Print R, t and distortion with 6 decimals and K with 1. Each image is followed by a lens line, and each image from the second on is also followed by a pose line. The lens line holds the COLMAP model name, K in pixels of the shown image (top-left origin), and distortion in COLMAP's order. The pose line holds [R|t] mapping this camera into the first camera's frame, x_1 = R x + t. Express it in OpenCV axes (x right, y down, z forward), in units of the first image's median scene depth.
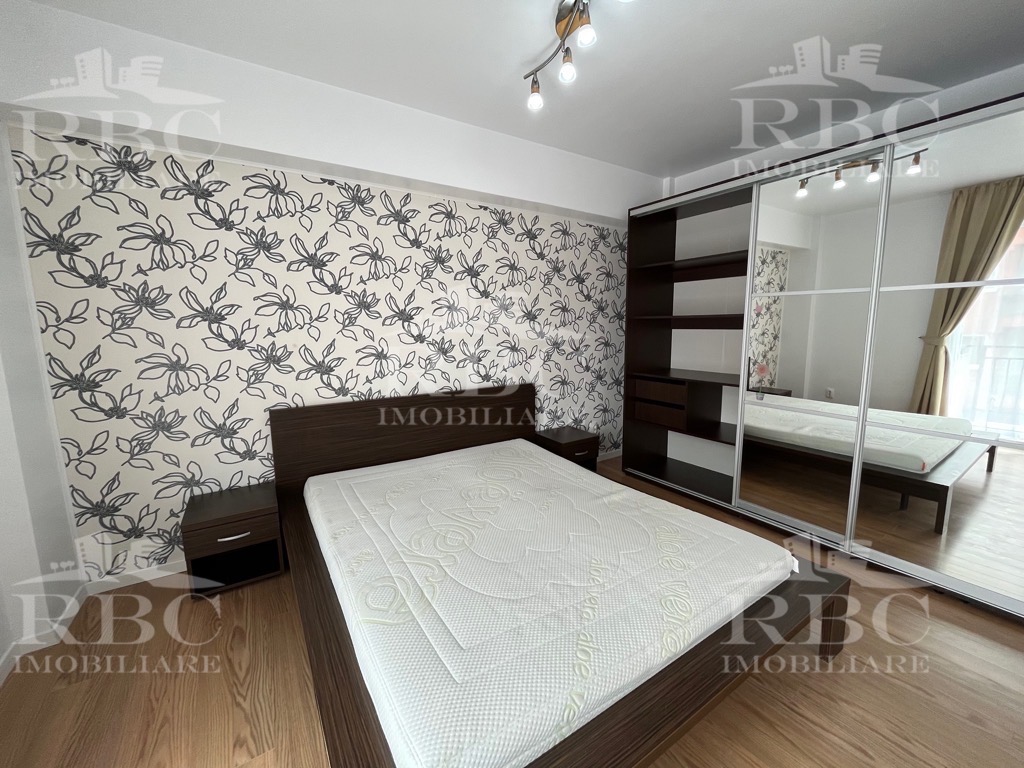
lens RADIAL K [[437.3, 0, 639.5], [0, 437.3, 370.4], [0, 0, 1]] dist [0.000518, -0.000117]
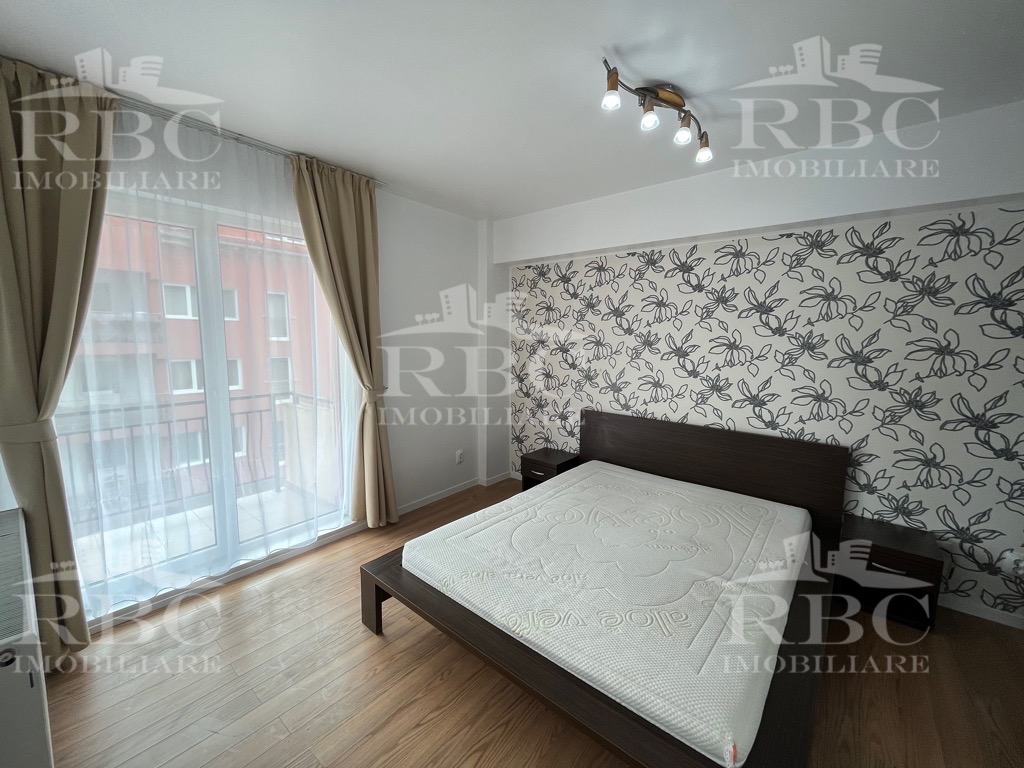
lens RADIAL K [[410.7, 0, 511.4], [0, 410.7, 380.2], [0, 0, 1]] dist [-0.001119, -0.000602]
pose [[0.160337, 0.083322, -0.983539, 0.489407], [-0.153587, 0.986400, 0.058527, -0.052316], [0.975040, 0.141675, 0.170954, 0.425399]]
